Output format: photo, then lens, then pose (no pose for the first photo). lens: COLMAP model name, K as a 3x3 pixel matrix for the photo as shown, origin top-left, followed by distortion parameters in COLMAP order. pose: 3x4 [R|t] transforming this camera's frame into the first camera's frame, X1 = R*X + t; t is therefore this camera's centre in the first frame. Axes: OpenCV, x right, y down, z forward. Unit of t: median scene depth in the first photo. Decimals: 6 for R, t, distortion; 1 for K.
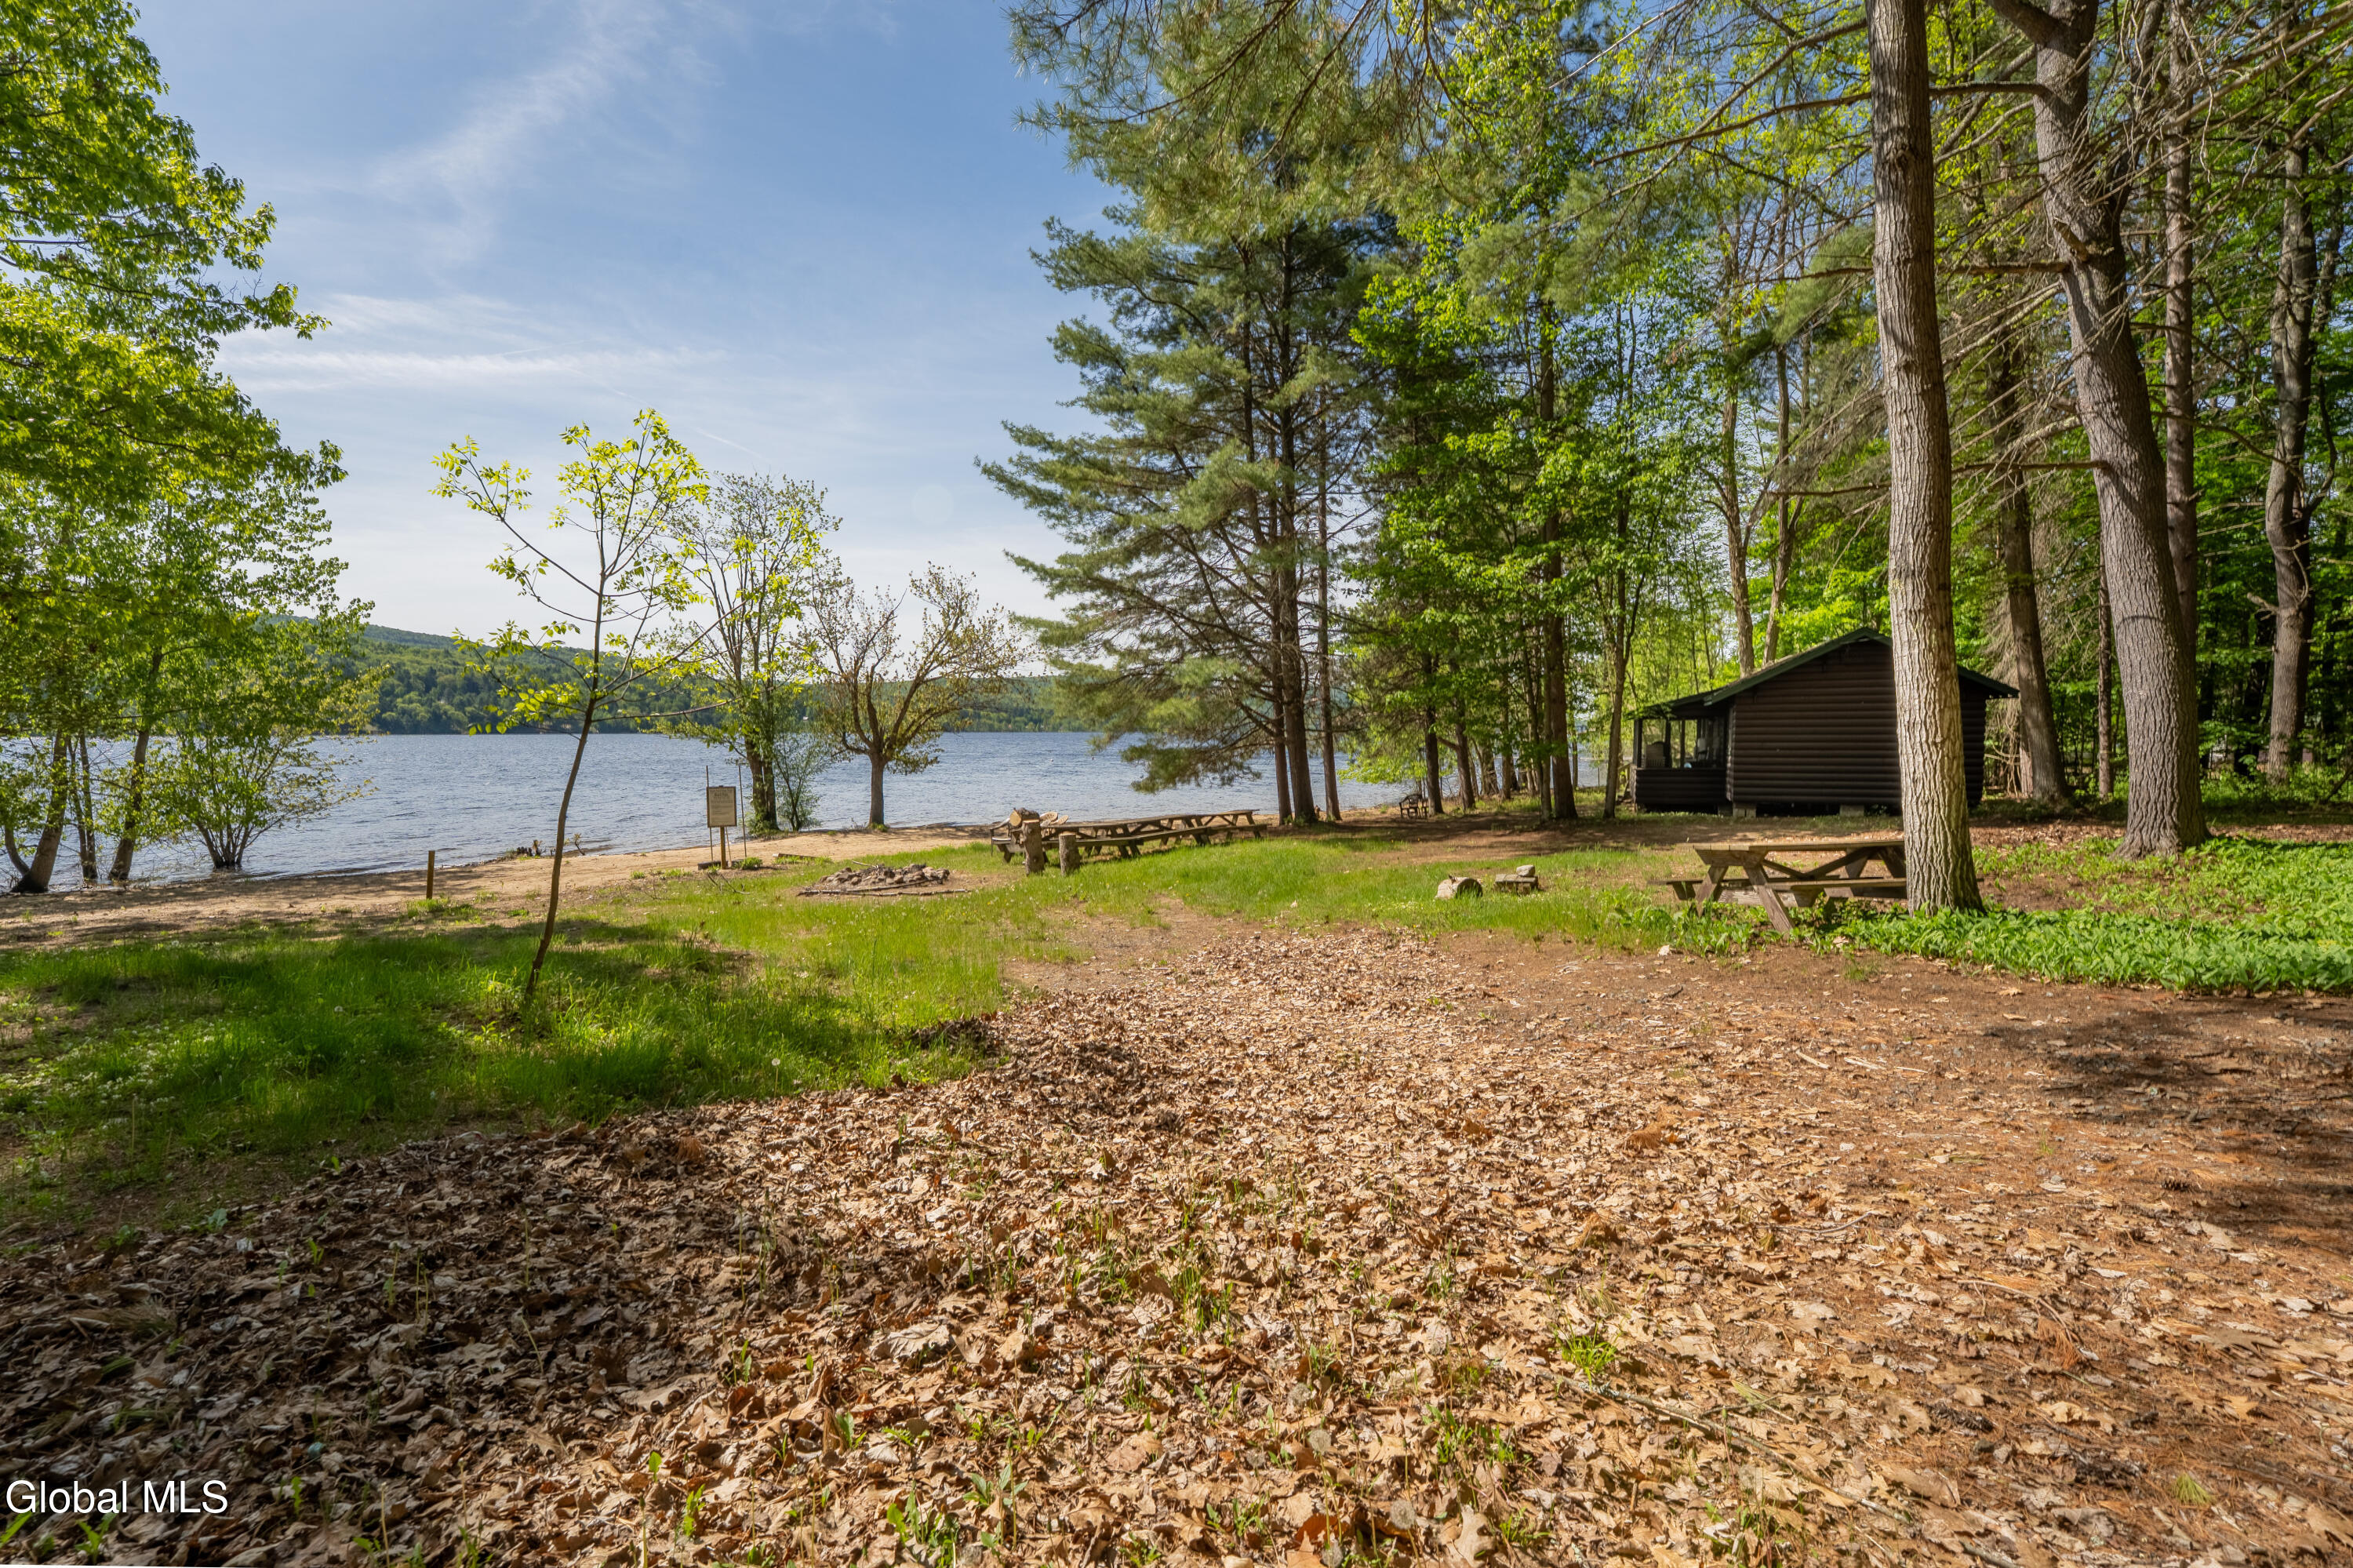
lens RADIAL K [[1007.1, 0, 1182.5], [0, 1007.1, 794.8], [0, 0, 1]] dist [-0.020315, 0.000396]
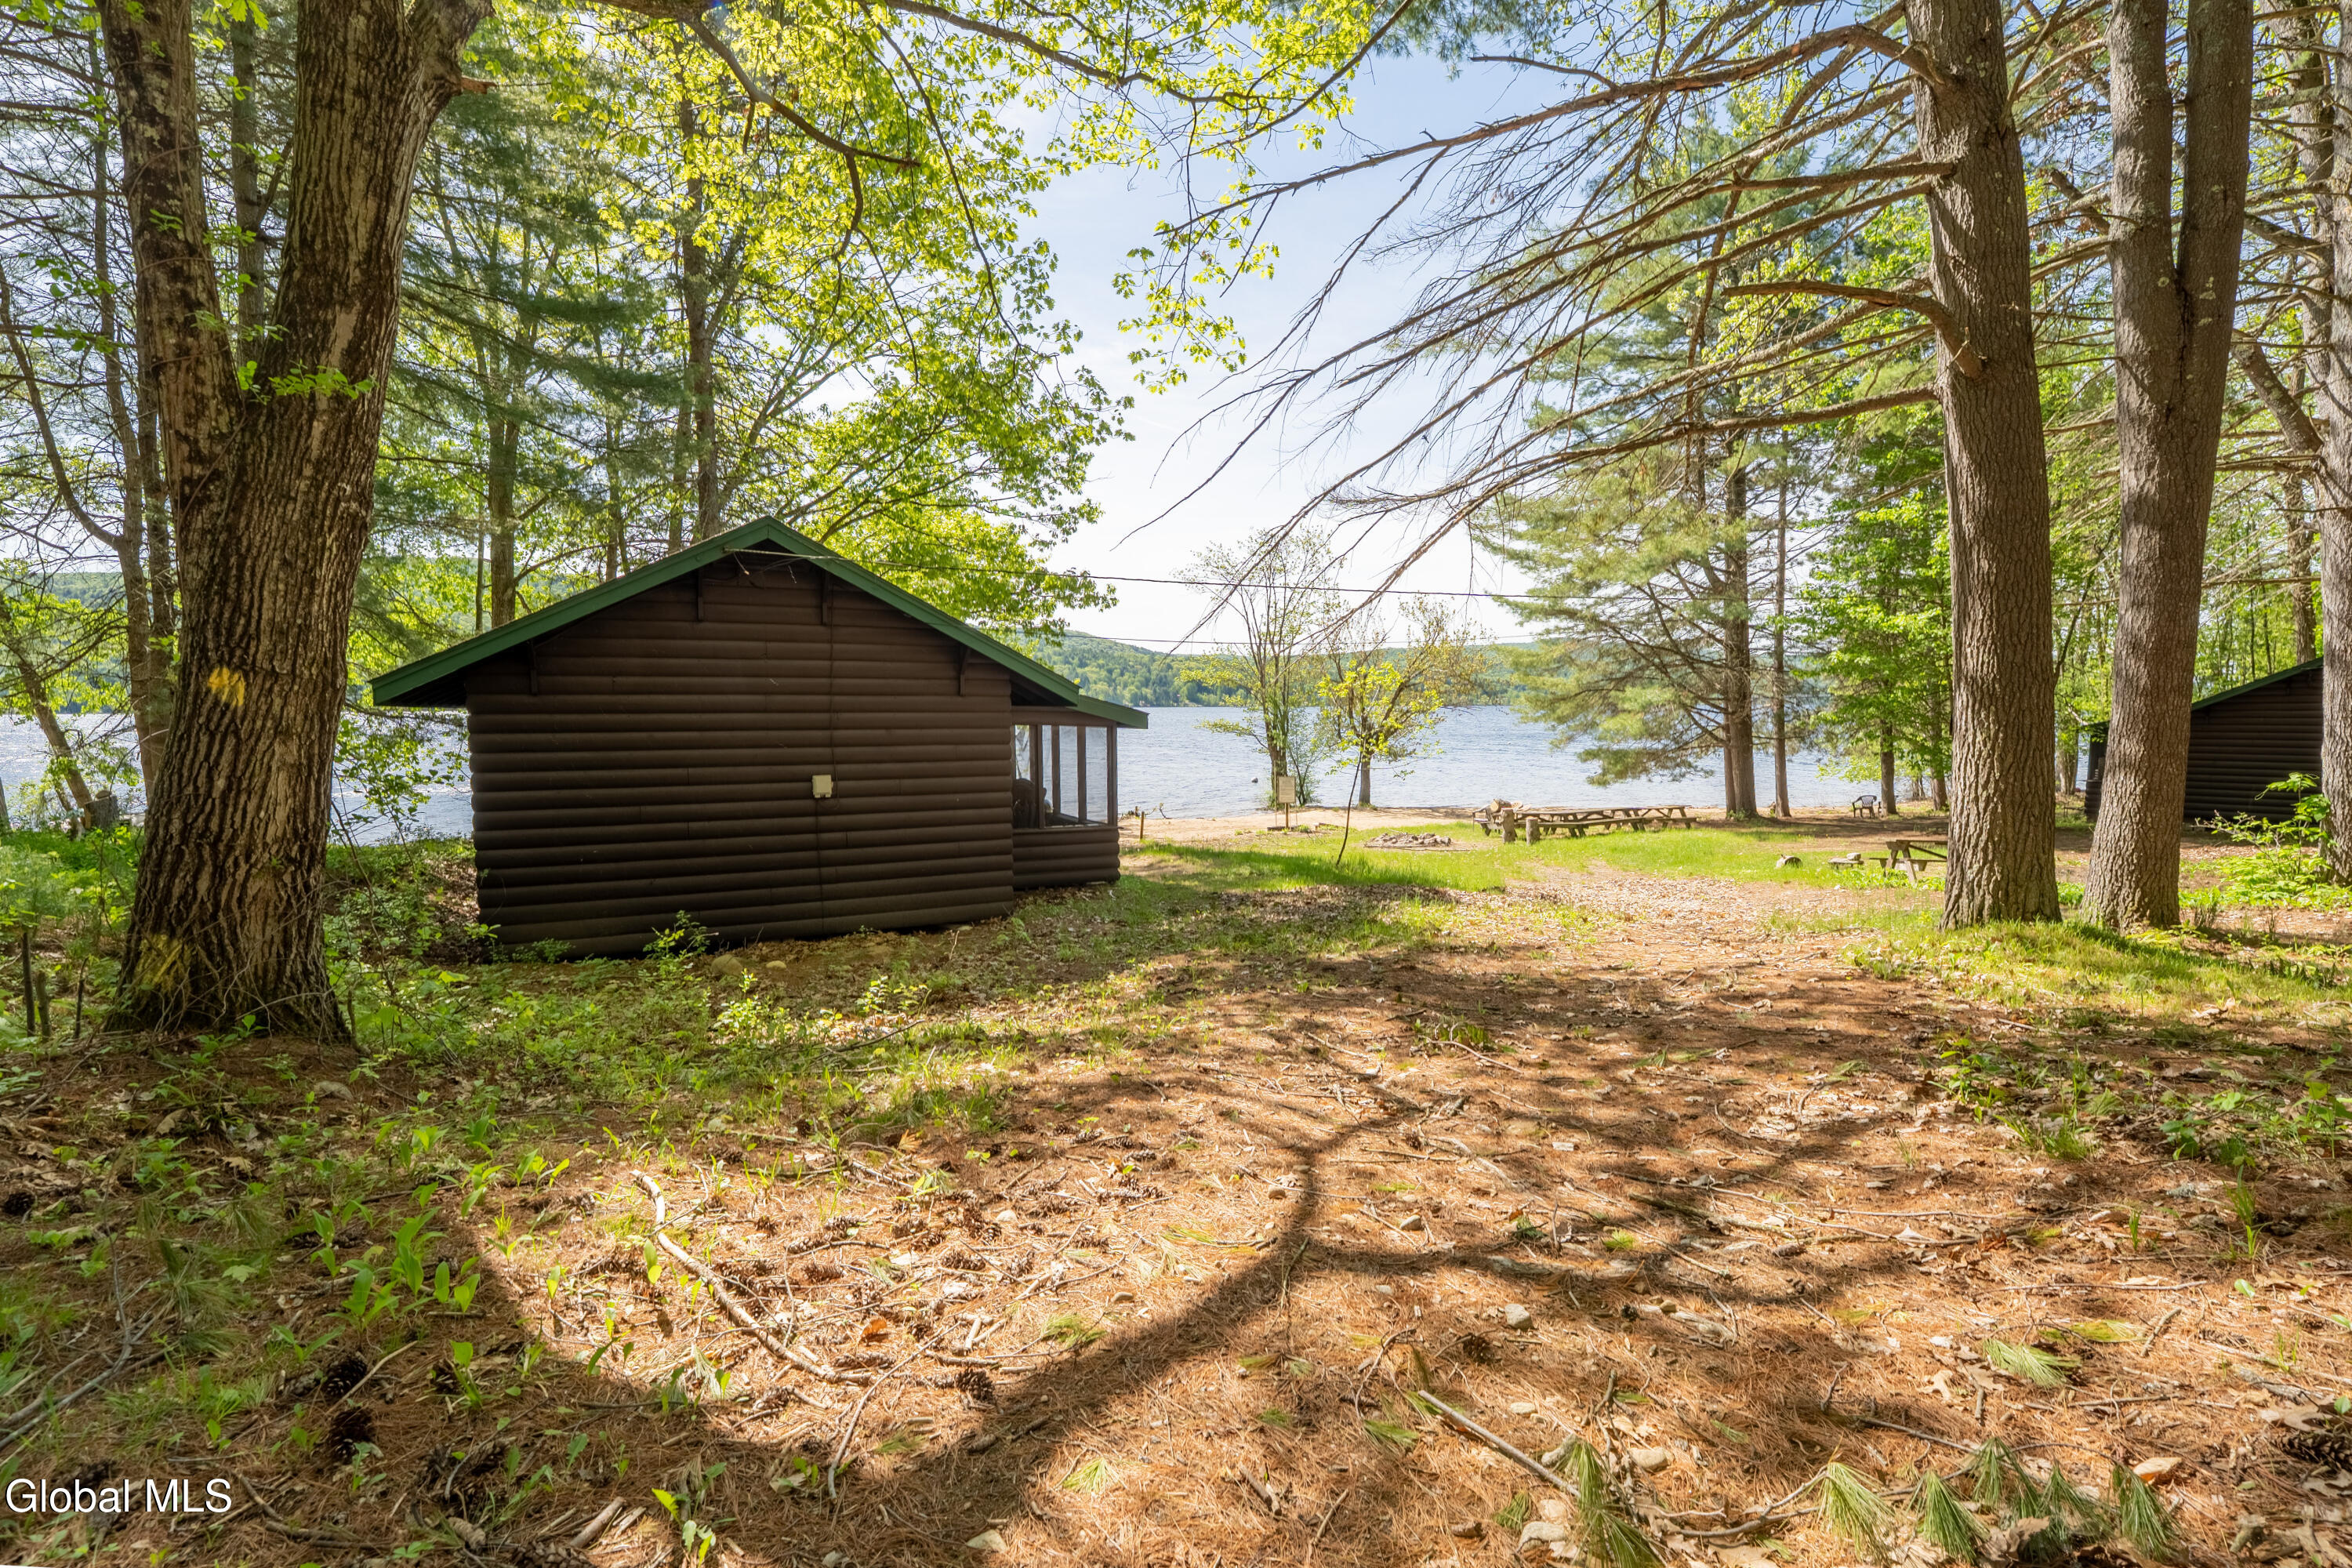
lens RADIAL K [[1006.6, 0, 1182.0], [0, 1006.6, 794.8], [0, 0, 1]] dist [-0.020315, 0.000396]
pose [[0.903793, 0.035284, -0.426514, 0.026002], [-0.026560, 0.999299, 0.026387, -0.010948], [0.427146, -0.012520, 0.904096, -0.295093]]
